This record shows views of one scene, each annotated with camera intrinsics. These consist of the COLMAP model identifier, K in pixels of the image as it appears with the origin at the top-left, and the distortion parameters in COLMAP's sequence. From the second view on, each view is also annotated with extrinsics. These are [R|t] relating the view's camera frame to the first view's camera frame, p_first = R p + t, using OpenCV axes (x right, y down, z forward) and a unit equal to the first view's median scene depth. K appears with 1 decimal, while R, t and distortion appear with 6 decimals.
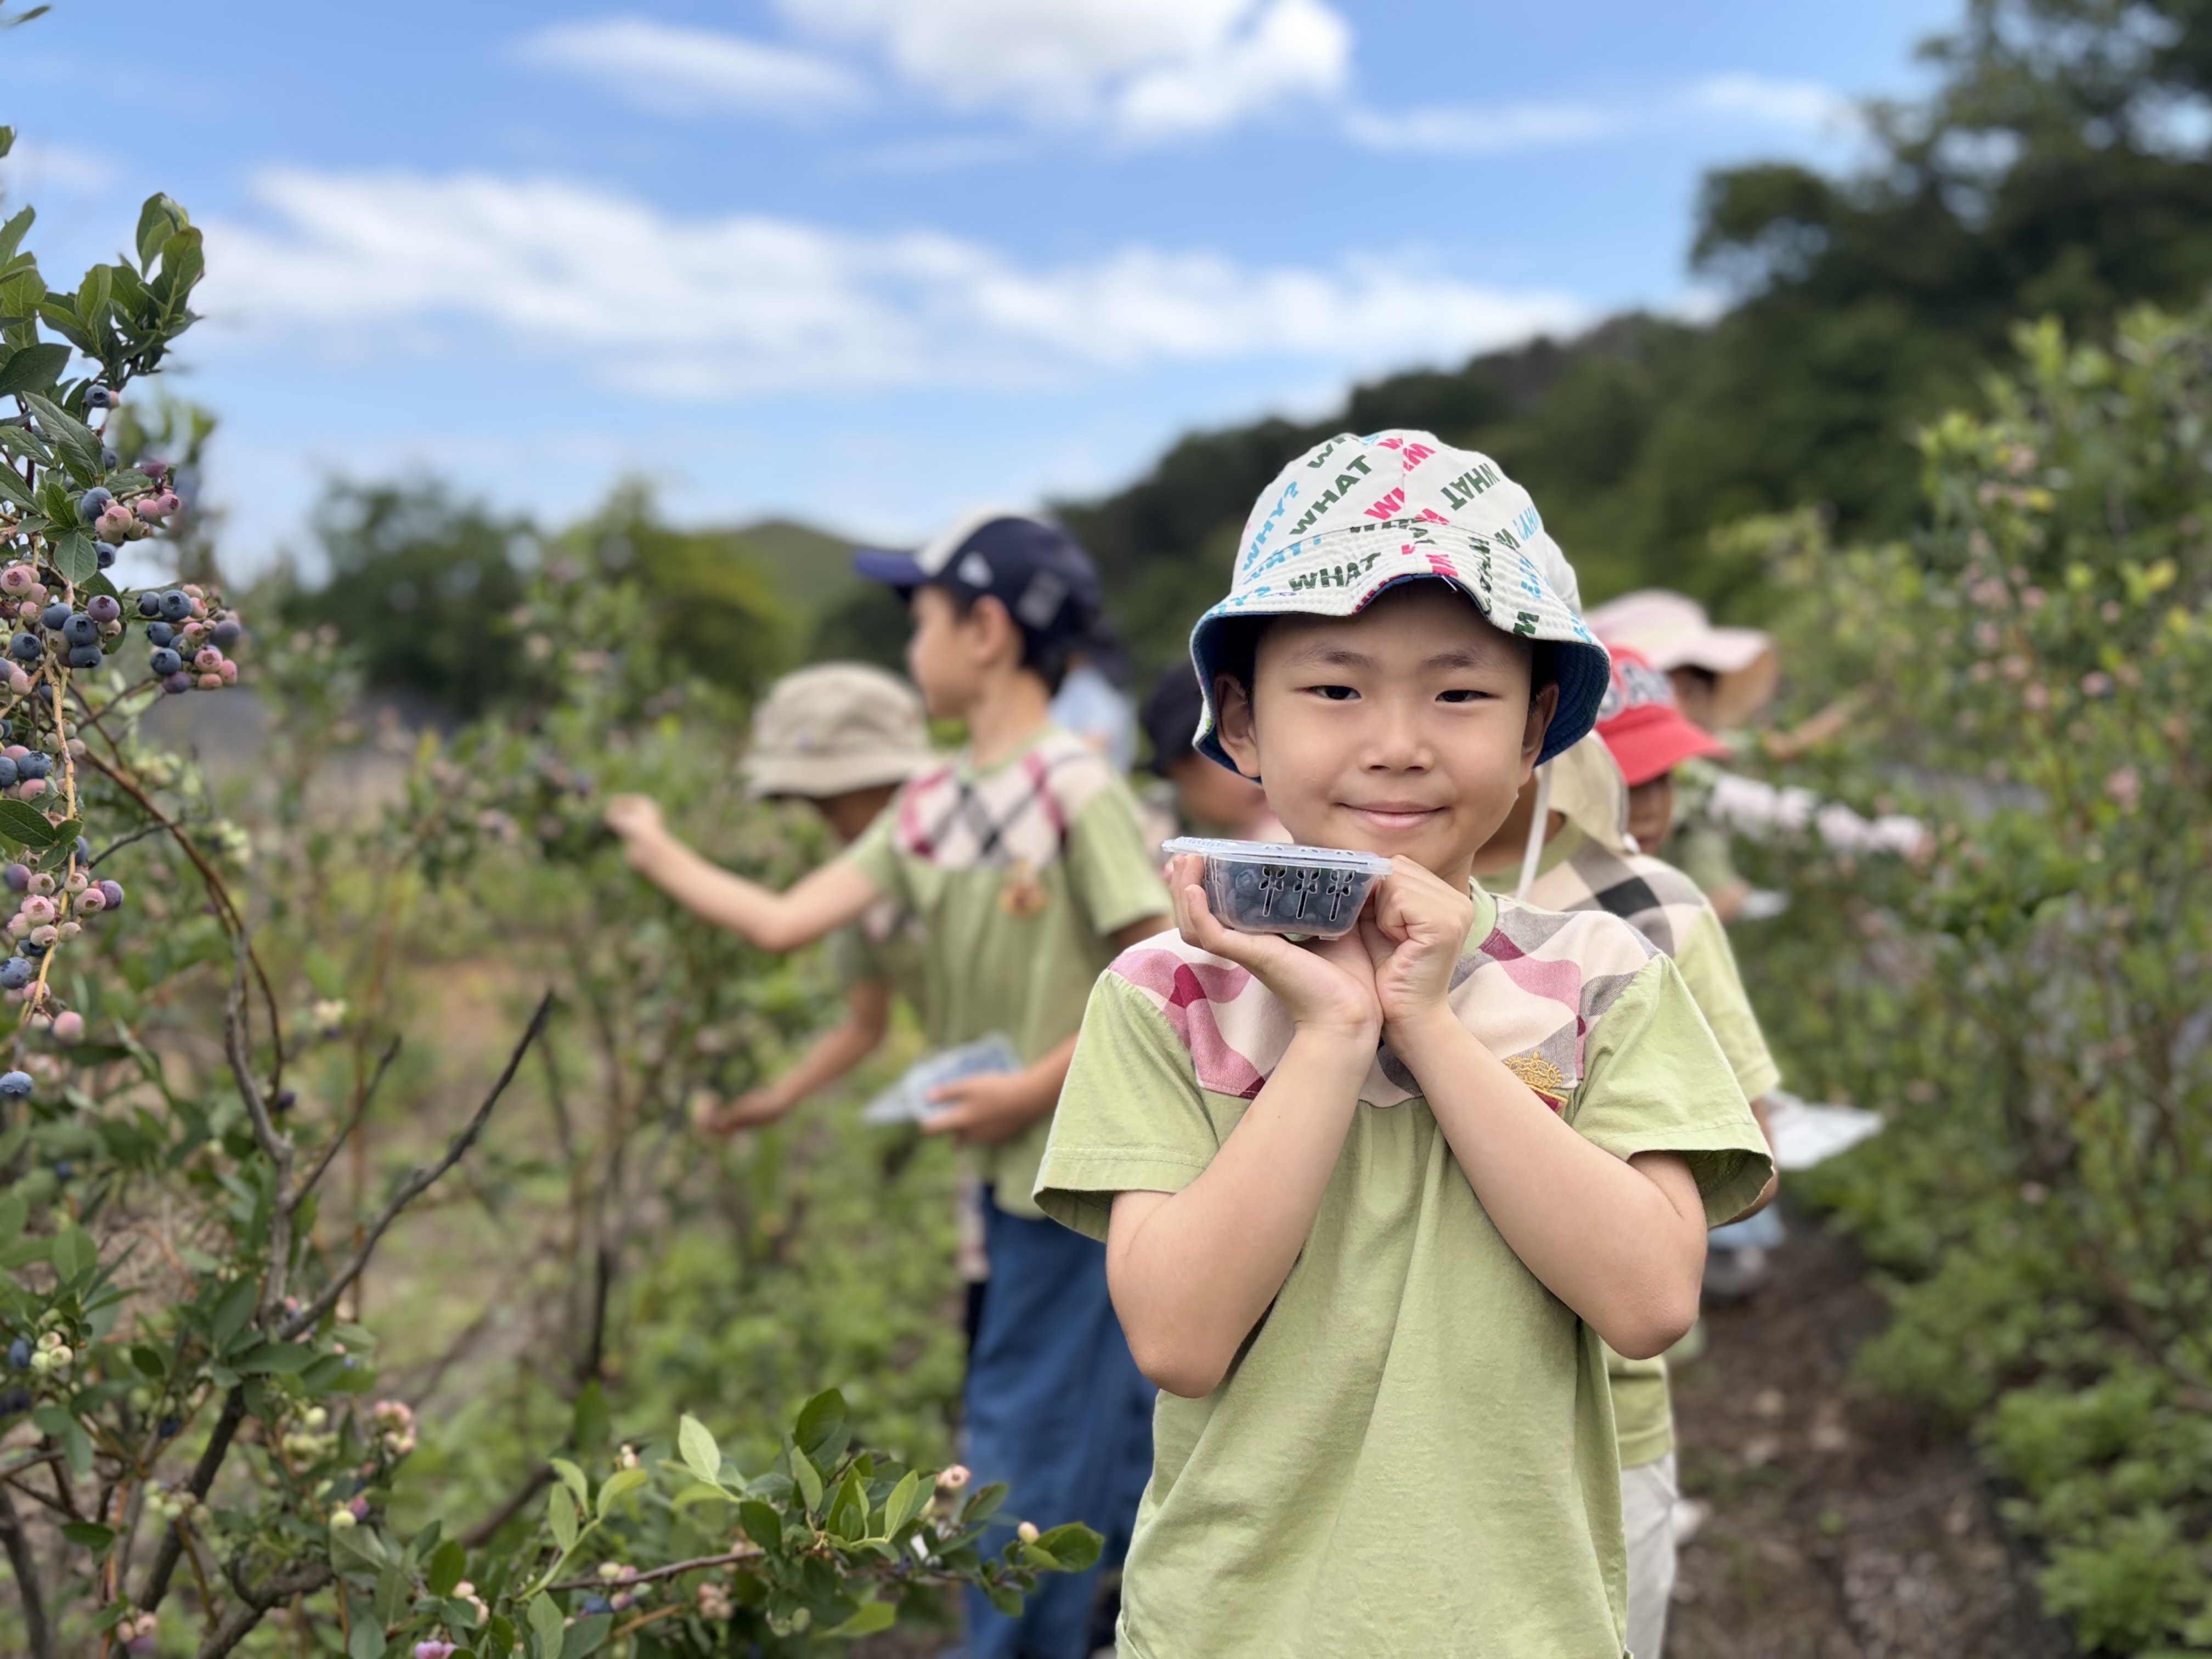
lens RADIAL K [[1988.3, 0, 1084.6], [0, 1988.3, 819.5], [0, 0, 1]] dist [0.009959, -0.019338]
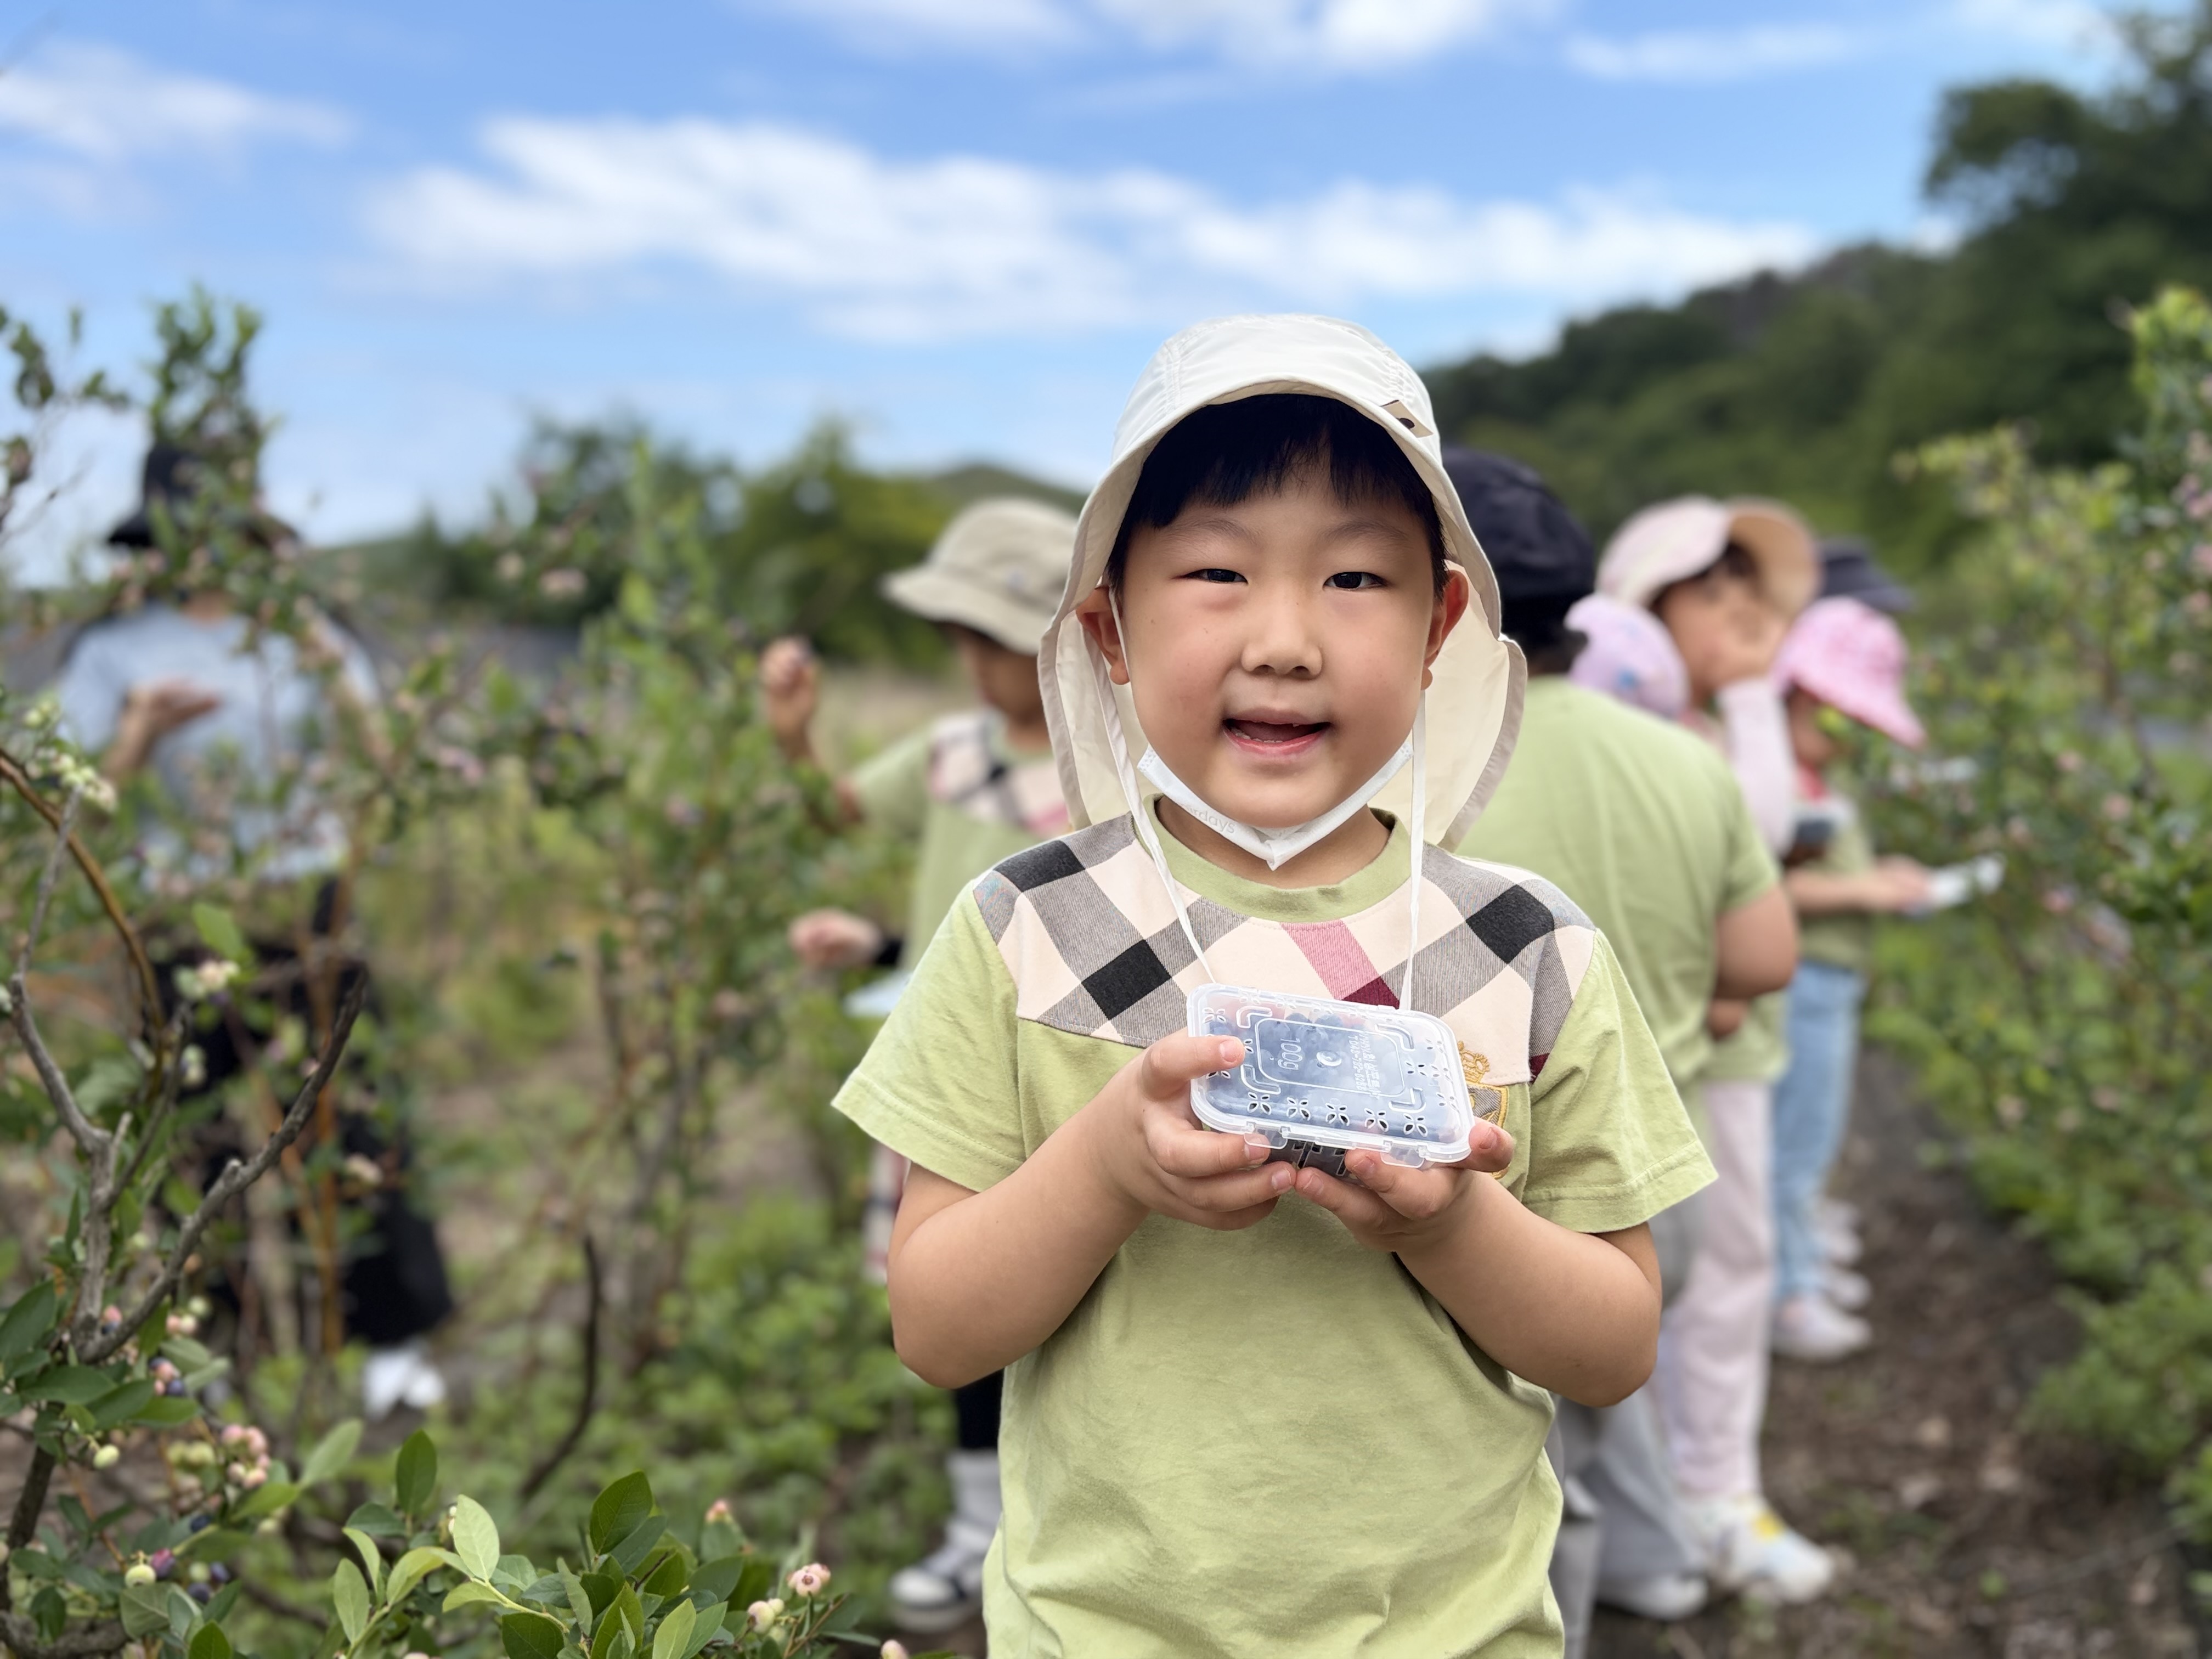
lens RADIAL K [[1988.3, 0, 1105.1], [0, 1988.3, 834.2], [0, 0, 1]] dist [0.009959, -0.019338]
pose [[0.995753, 0.016026, -0.090664, 0.071279], [-0.012888, 0.999301, 0.035095, -0.001139], [0.091163, -0.033777, 0.995263, 0.124361]]
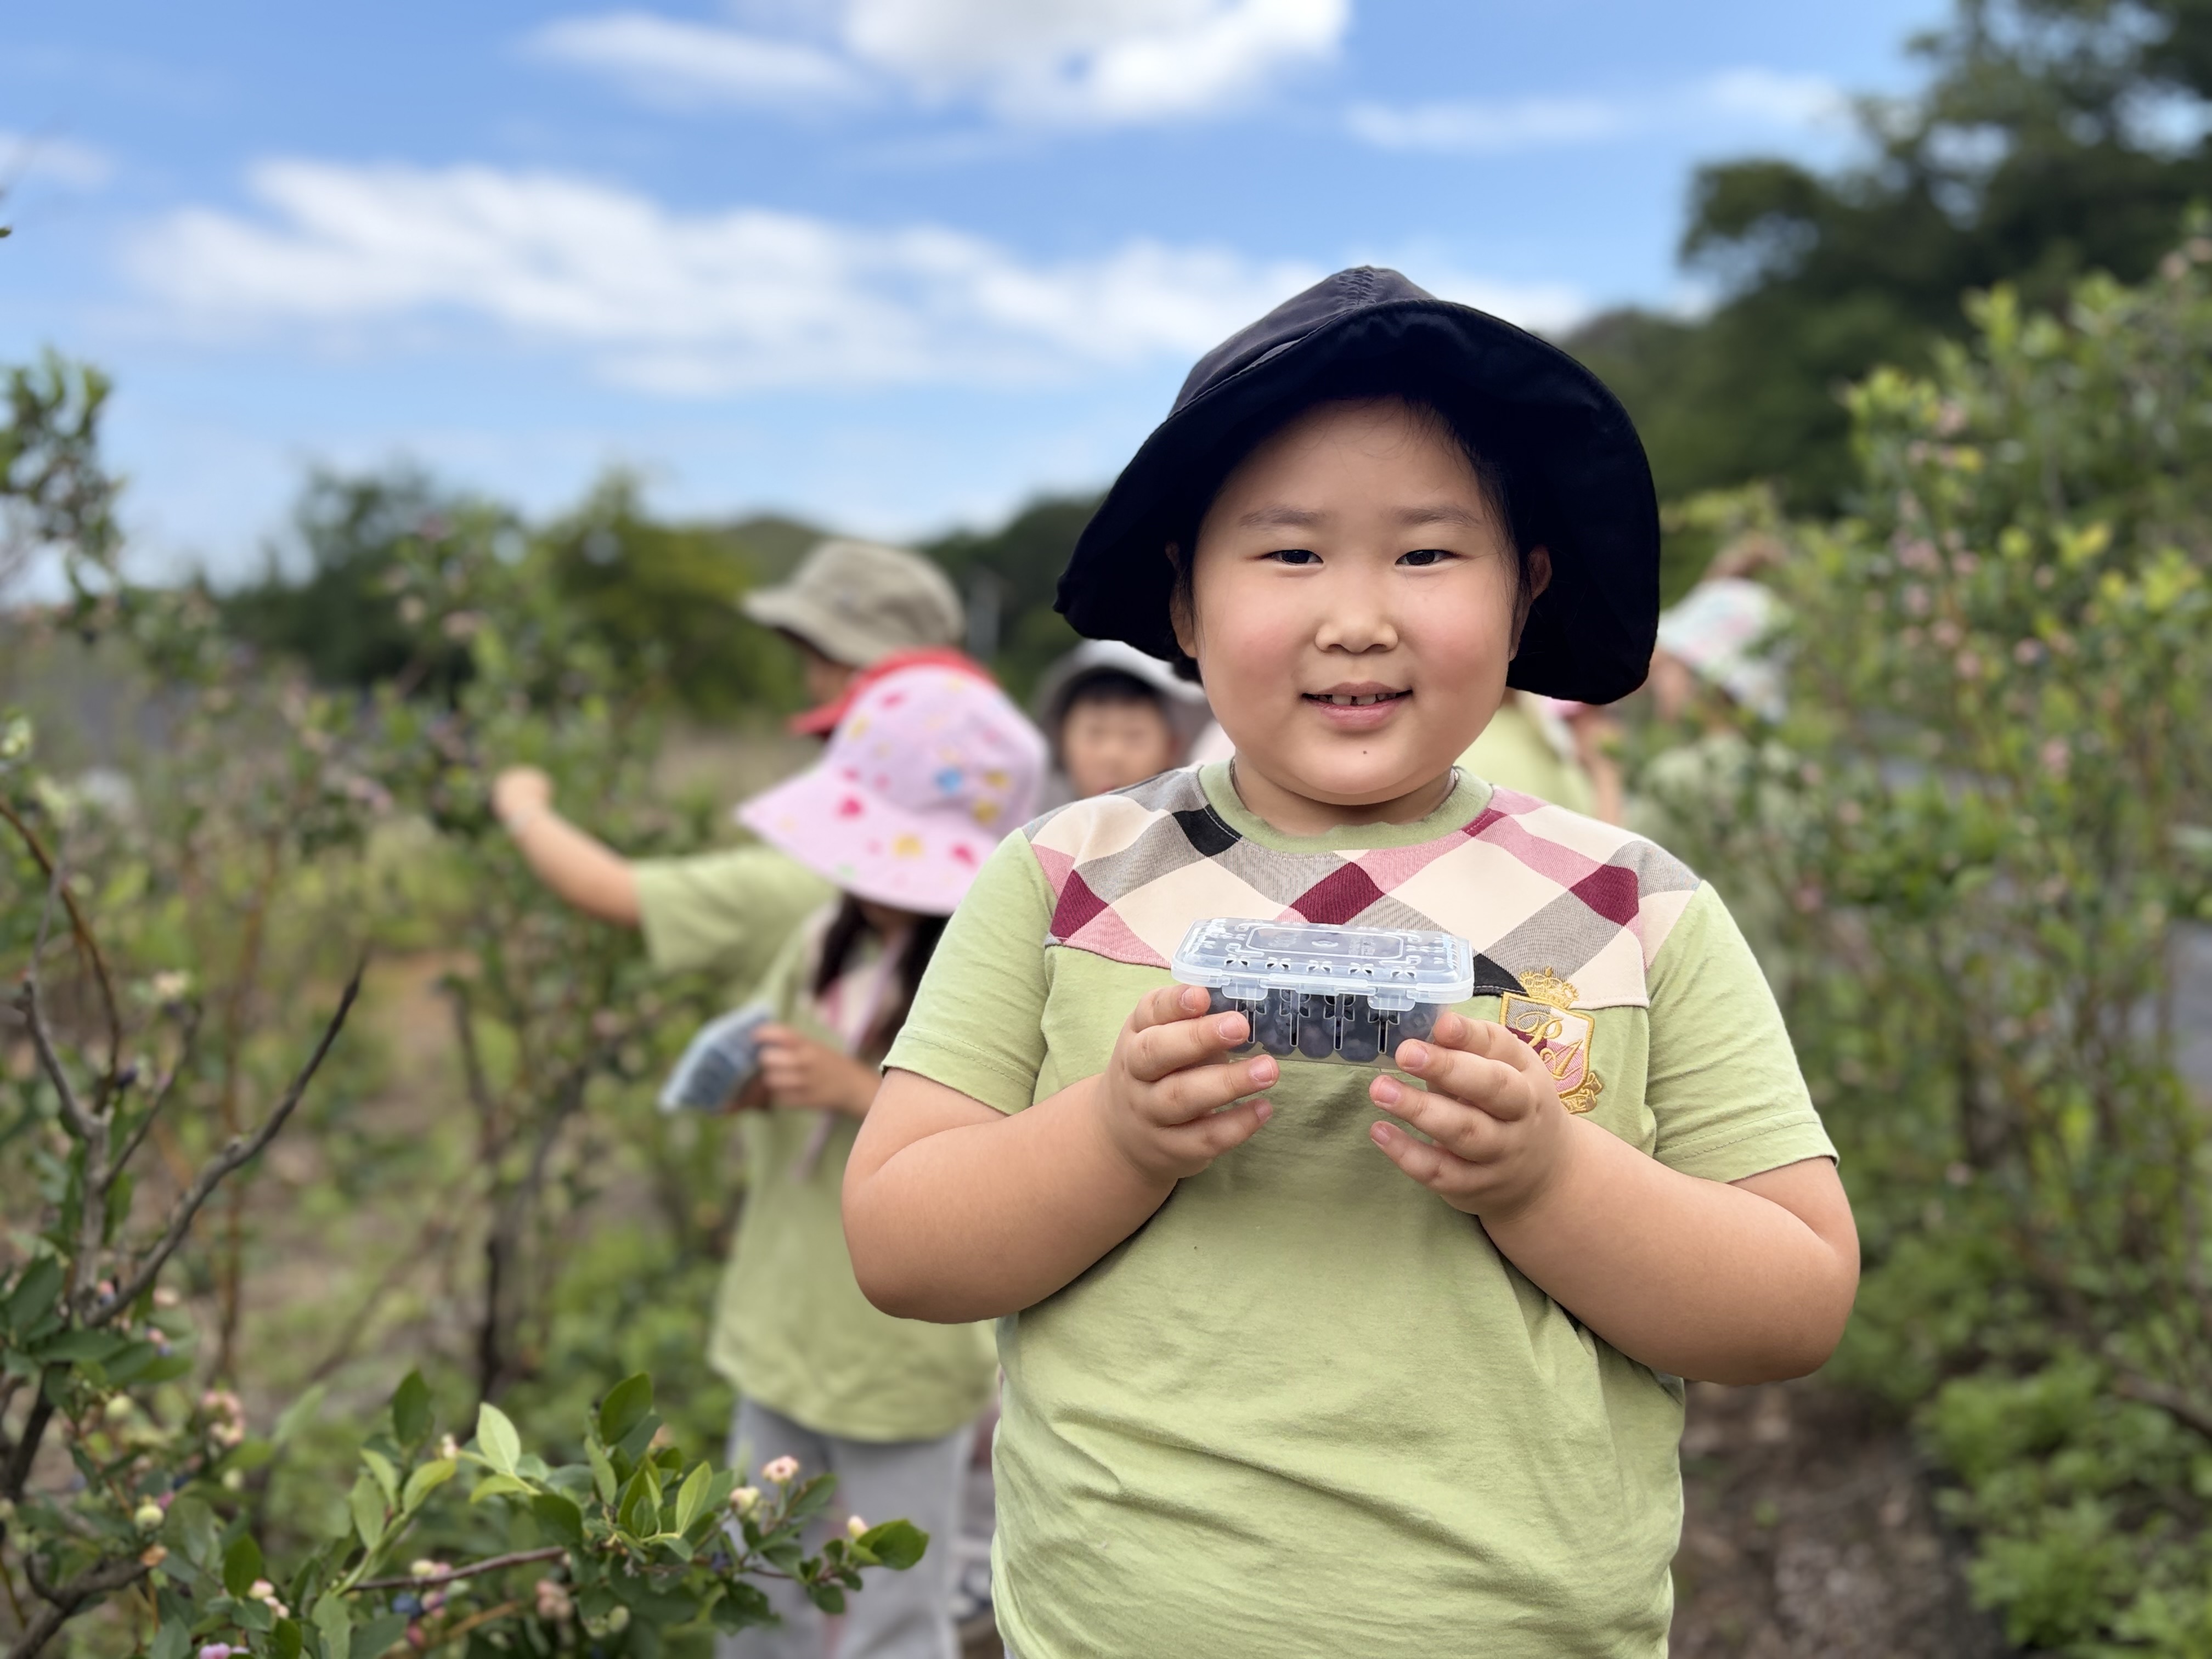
lens RADIAL K [[1988.3, 0, 1102.4], [0, 1988.3, 824.4], [0, 0, 1]] dist [0.009959, -0.019338]
pose [[0.999946, 0.000105, 0.010428, 0.044882], [-0.000147, 0.999992, 0.004016, 0.012122], [-0.010427, -0.004017, 0.999938, 0.031707]]
